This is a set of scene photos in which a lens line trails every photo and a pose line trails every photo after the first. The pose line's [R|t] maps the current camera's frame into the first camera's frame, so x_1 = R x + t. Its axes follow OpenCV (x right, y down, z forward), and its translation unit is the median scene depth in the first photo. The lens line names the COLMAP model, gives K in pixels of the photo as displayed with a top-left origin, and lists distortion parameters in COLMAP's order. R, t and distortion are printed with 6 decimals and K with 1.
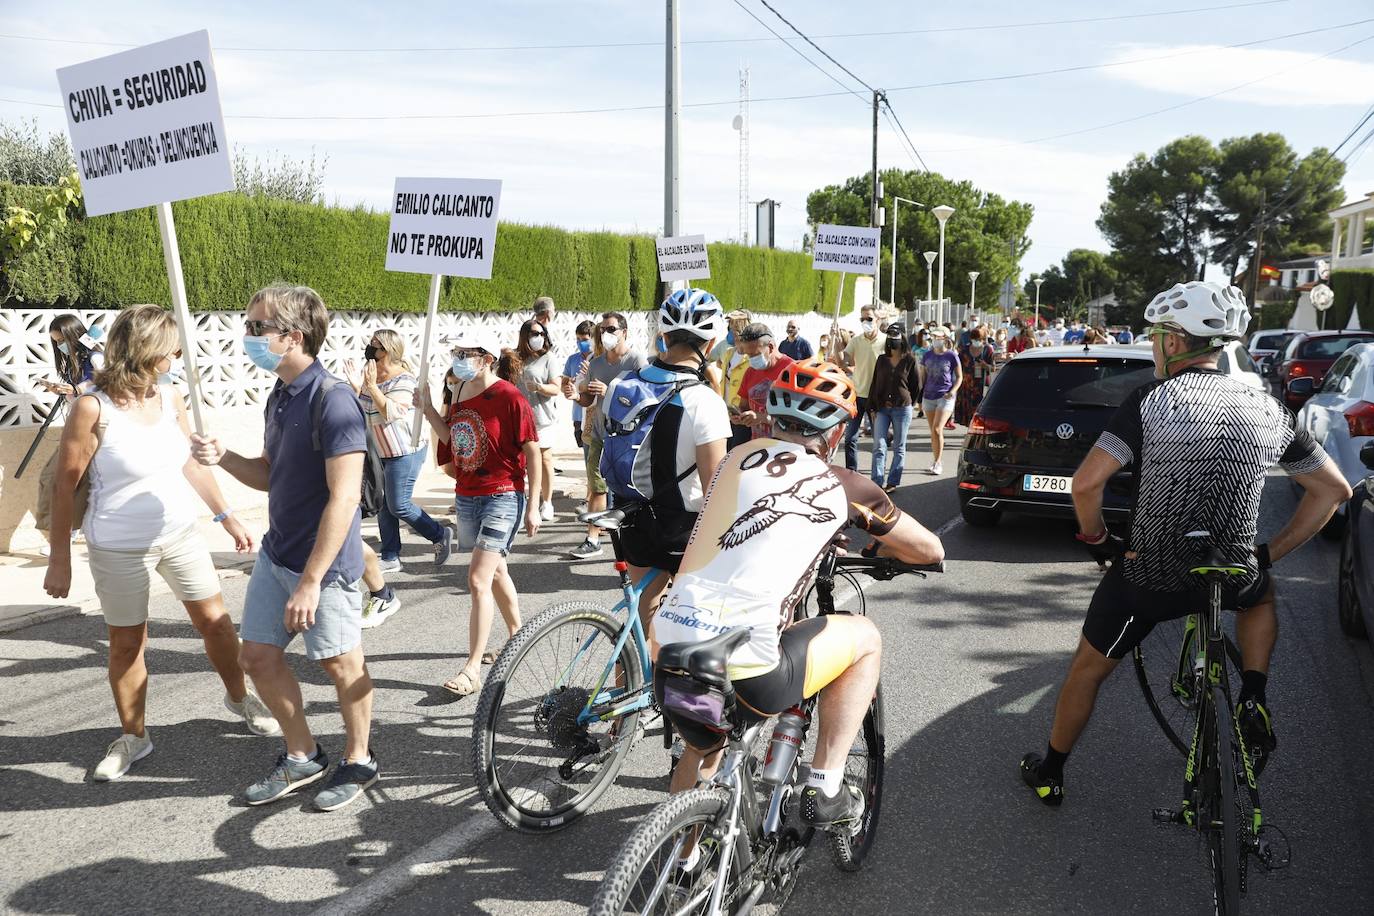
lens RADIAL K [[940.6, 0, 676.6], [0, 940.6, 458.9], [0, 0, 1]] dist [-0.112988, 0.092355]
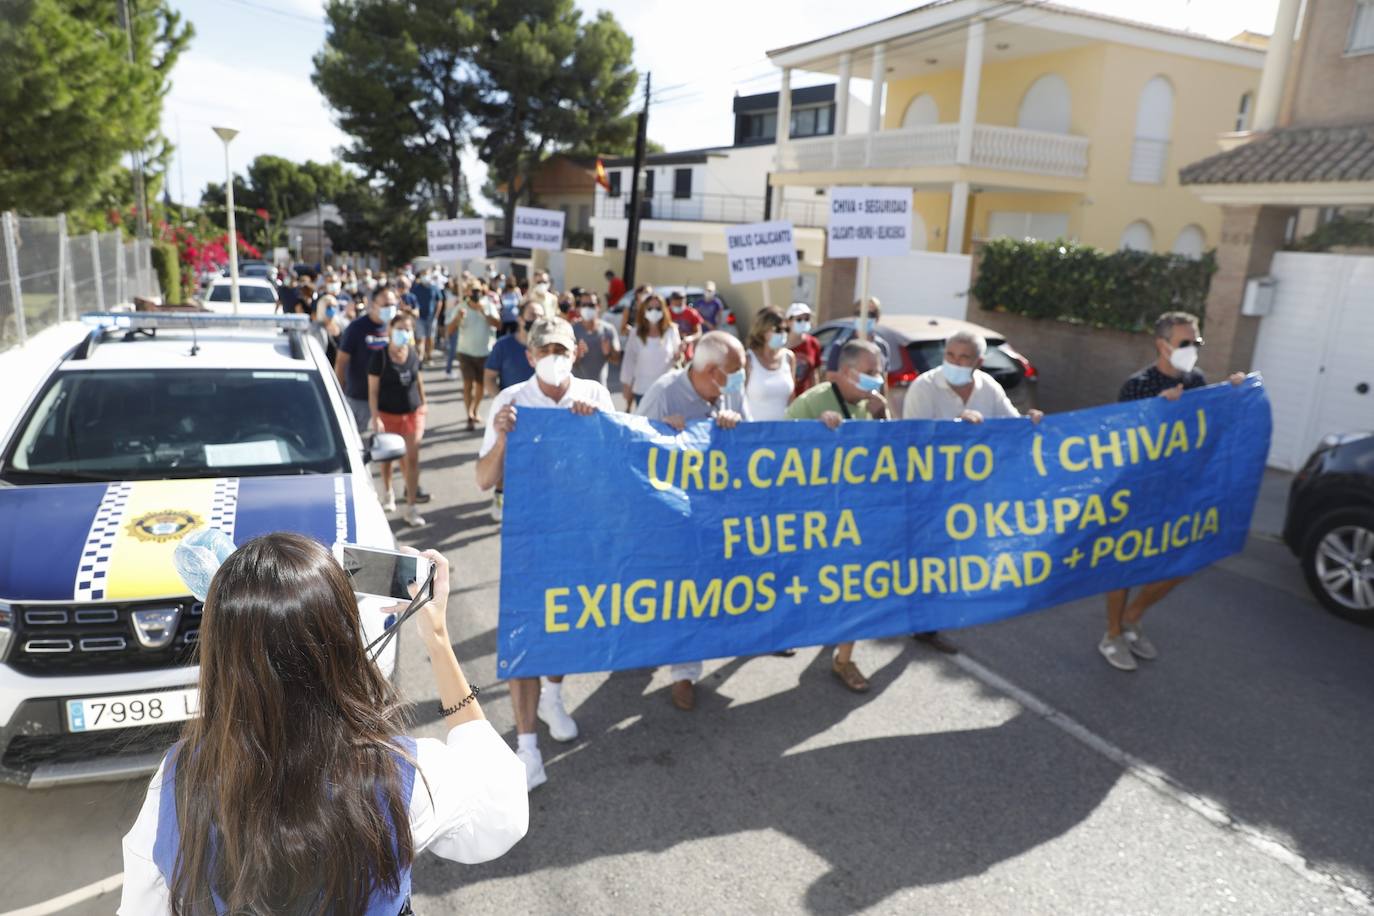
lens RADIAL K [[940.6, 0, 676.6], [0, 940.6, 458.9], [0, 0, 1]] dist [-0.112988, 0.092355]
pose [[0.682780, -0.139321, 0.717218, 0.164163], [0.079950, 0.990003, 0.116199, -0.065698], [-0.726237, -0.021997, 0.687092, 0.428106]]
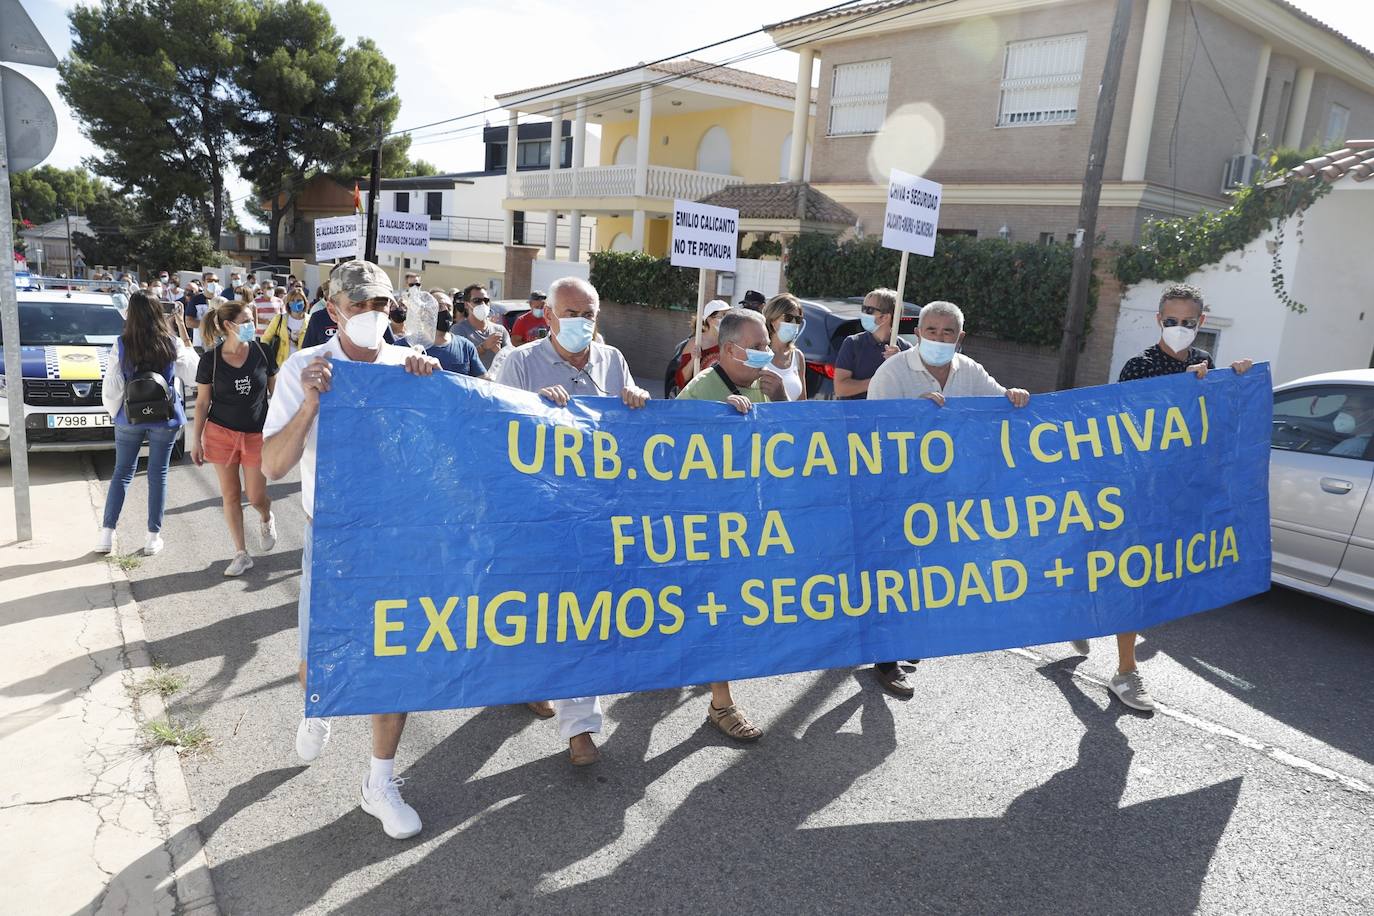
lens RADIAL K [[940.6, 0, 676.6], [0, 940.6, 458.9], [0, 0, 1]] dist [-0.112988, 0.092355]
pose [[0.502167, -0.140980, 0.853202, 0.127283], [0.084844, 0.989894, 0.113630, -0.055327], [-0.860599, 0.015328, 0.509053, 0.371961]]
